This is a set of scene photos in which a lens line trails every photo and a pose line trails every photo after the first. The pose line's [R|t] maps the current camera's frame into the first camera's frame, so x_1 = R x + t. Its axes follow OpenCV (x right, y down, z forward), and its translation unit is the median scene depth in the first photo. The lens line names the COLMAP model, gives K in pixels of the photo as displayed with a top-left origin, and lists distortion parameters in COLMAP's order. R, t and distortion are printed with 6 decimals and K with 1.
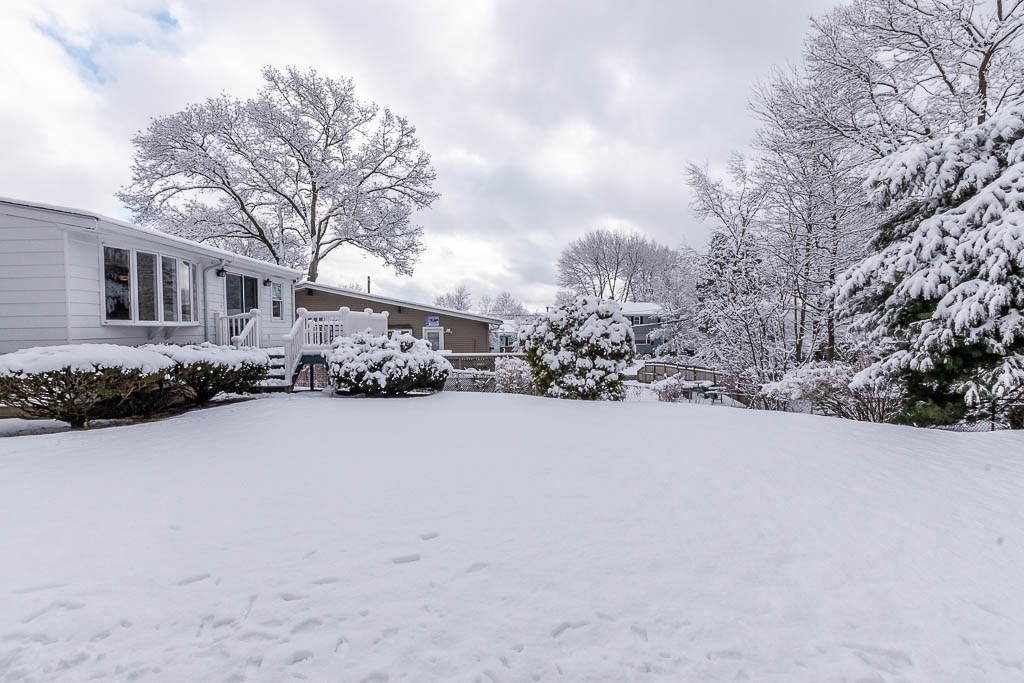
lens RADIAL K [[458.1, 0, 510.0], [0, 458.1, 340.7], [0, 0, 1]] dist [-0.023415, 0.006608]
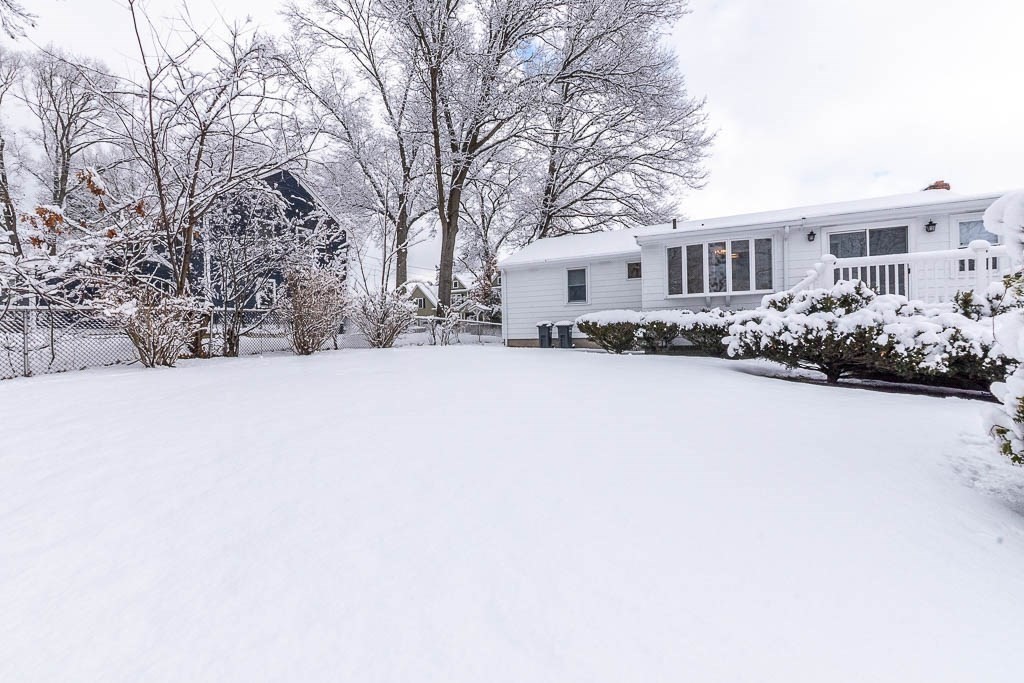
lens RADIAL K [[458.1, 0, 513.8], [0, 458.1, 338.8], [0, 0, 1]] dist [-0.023415, 0.006608]
pose [[-0.468820, 0.029183, -0.882812, 0.212655], [0.001030, 0.999471, 0.032492, 0.015204], [0.883293, 0.014324, -0.468602, 0.355279]]
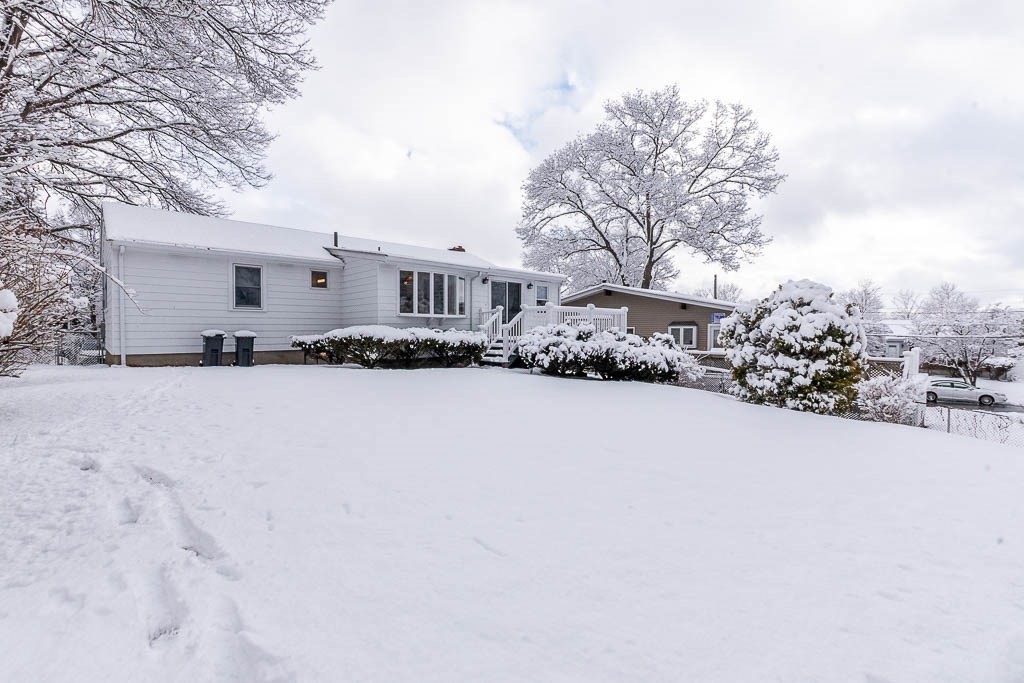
lens RADIAL K [[458.1, 0, 507.0], [0, 458.1, 340.4], [0, 0, 1]] dist [-0.023415, 0.006608]
pose [[0.674222, 0.029813, -0.737927, 0.185350], [-0.034481, 0.999366, 0.008871, 0.008114], [0.737723, 0.019463, 0.674823, 0.036628]]
